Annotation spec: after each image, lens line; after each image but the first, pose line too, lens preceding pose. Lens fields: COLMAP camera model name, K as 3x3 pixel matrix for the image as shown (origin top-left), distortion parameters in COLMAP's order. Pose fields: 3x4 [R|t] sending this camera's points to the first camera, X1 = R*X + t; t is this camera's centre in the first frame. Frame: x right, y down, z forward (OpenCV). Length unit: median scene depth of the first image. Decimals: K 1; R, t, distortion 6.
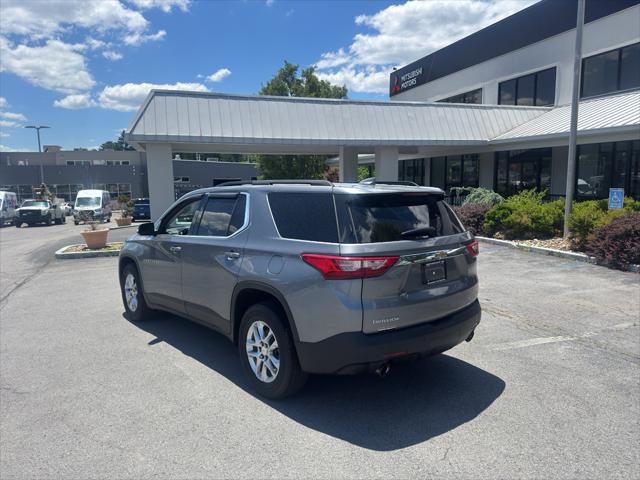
lens RADIAL K [[450.9, 0, 311.9], [0, 450.9, 236.9], [0, 0, 1]] dist [0.048301, -0.074414]
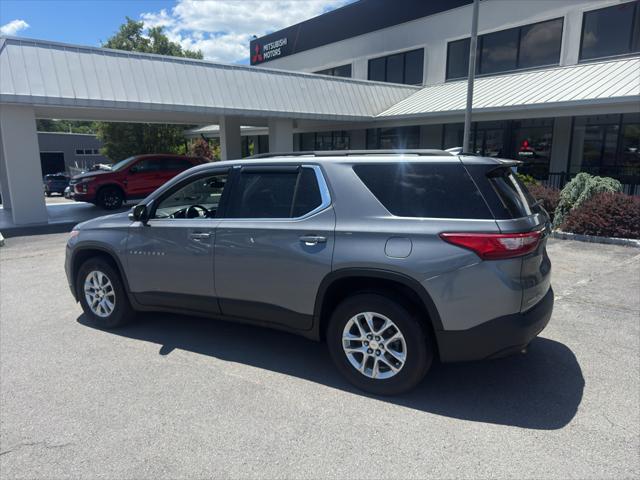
lens RADIAL K [[458.2, 0, 324.8], [0, 458.2, 242.6], [0, 0, 1]] dist [0.030042, -0.030195]
pose [[0.942205, -0.058564, 0.329878, -0.148202], [0.036920, 0.996757, 0.071506, -0.004852], [-0.332996, -0.055194, 0.941312, 0.059777]]
